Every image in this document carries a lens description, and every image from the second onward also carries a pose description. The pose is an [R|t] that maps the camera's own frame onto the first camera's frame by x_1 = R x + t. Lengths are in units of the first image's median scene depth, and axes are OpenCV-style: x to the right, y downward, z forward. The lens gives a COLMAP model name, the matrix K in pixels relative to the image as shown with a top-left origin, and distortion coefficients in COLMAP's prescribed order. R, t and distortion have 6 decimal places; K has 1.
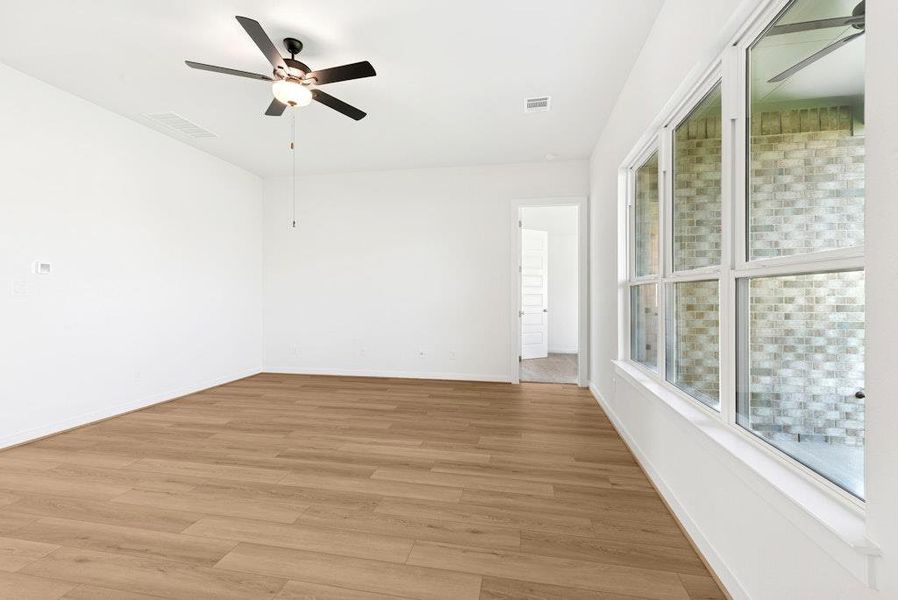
lens RADIAL K [[395.2, 0, 452.7], [0, 395.2, 293.3], [0, 0, 1]] dist [0.011504, -0.001590]
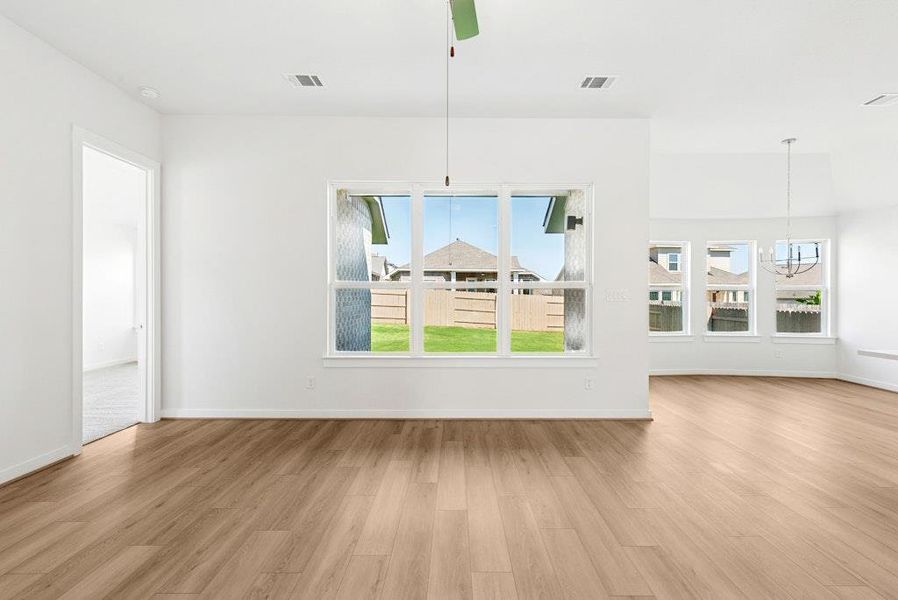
lens RADIAL K [[435.0, 0, 456.2], [0, 435.0, 297.4], [0, 0, 1]] dist [0.011508, -0.003042]
pose [[-0.188192, -0.006661, 0.982110, -0.841176], [-0.002968, 0.999976, 0.006213, -0.001486], [-0.982128, -0.001745, -0.188208, 0.889562]]
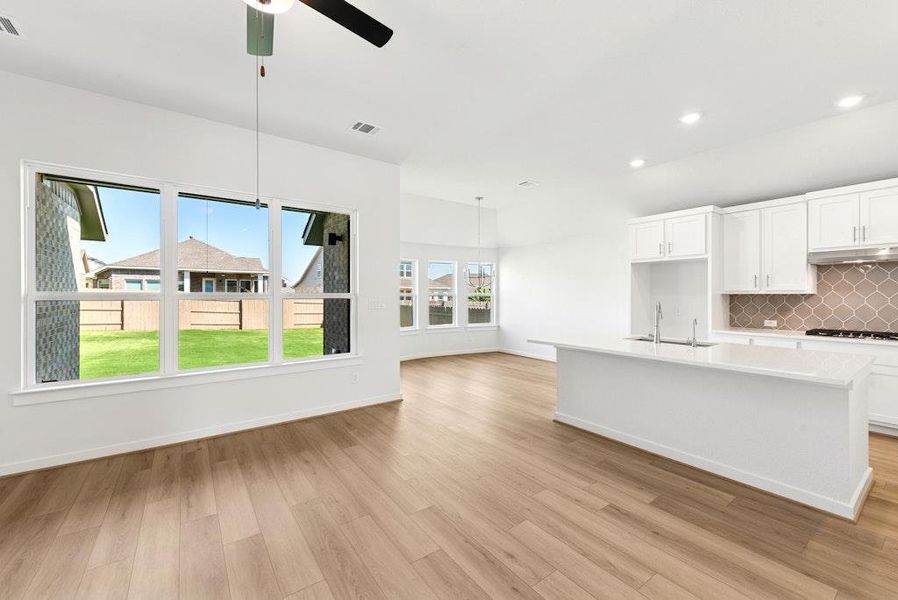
lens RADIAL K [[366.2, 0, 451.4], [0, 366.2, 294.9], [0, 0, 1]] dist [0.006499, -0.001719]
pose [[-0.728600, -0.002451, 0.684935, -0.776409], [-0.000865, 0.999996, 0.002659, -0.034455], [-0.684939, 0.001345, -0.728599, 0.957668]]
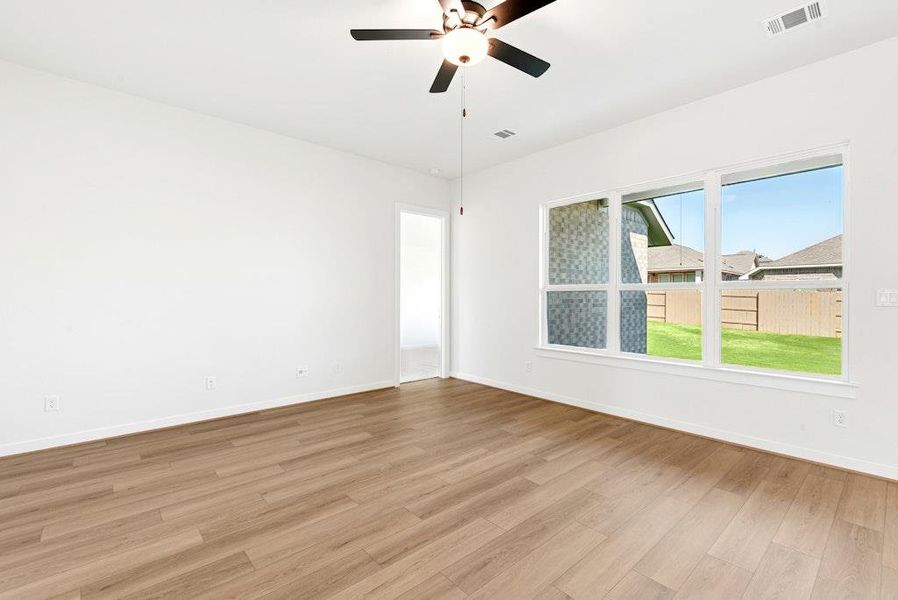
lens RADIAL K [[395.2, 0, 451.2], [0, 395.2, 296.4], [0, 0, 1]] dist [0.011504, -0.001590]
pose [[0.610309, 0.000294, 0.792163, -0.834543], [-0.001761, 0.999998, 0.000986, -0.002204], [-0.792162, -0.001997, 0.610308, 0.425634]]
